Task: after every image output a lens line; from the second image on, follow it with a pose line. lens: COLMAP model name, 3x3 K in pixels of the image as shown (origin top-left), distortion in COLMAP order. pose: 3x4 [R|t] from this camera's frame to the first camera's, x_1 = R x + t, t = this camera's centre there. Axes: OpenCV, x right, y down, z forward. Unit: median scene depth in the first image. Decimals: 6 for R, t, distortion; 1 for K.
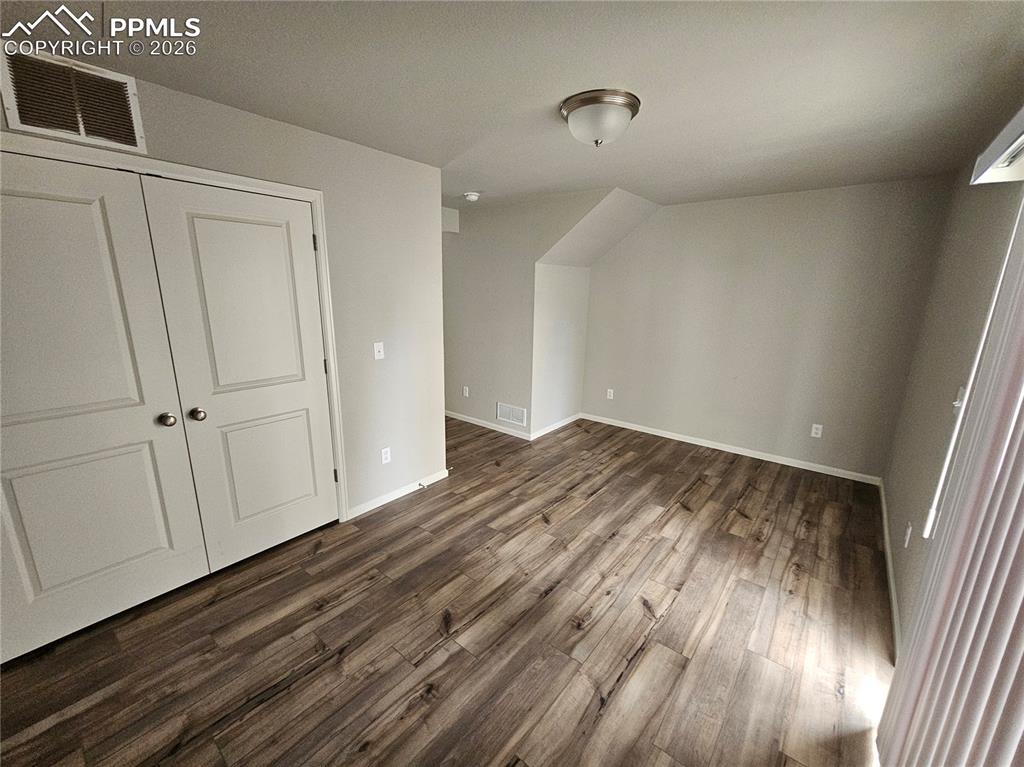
lens RADIAL K [[418.3, 0, 511.4], [0, 418.3, 356.9], [0, 0, 1]] dist [-0.002730, 0.002684]
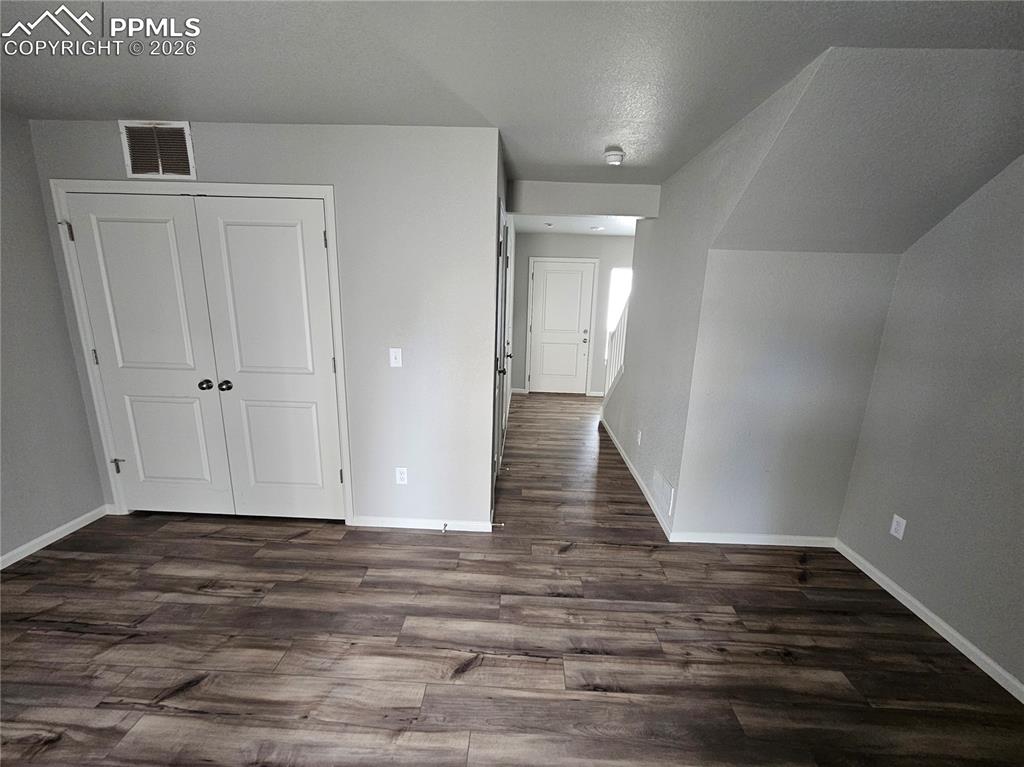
lens RADIAL K [[418.3, 0, 514.0], [0, 418.3, 369.1], [0, 0, 1]] dist [-0.002730, 0.002684]
pose [[0.613243, 0.143537, -0.776743, 0.568294], [-0.148268, 0.986789, 0.065293, -0.092377], [0.775854, 0.075126, 0.626424, 0.685074]]
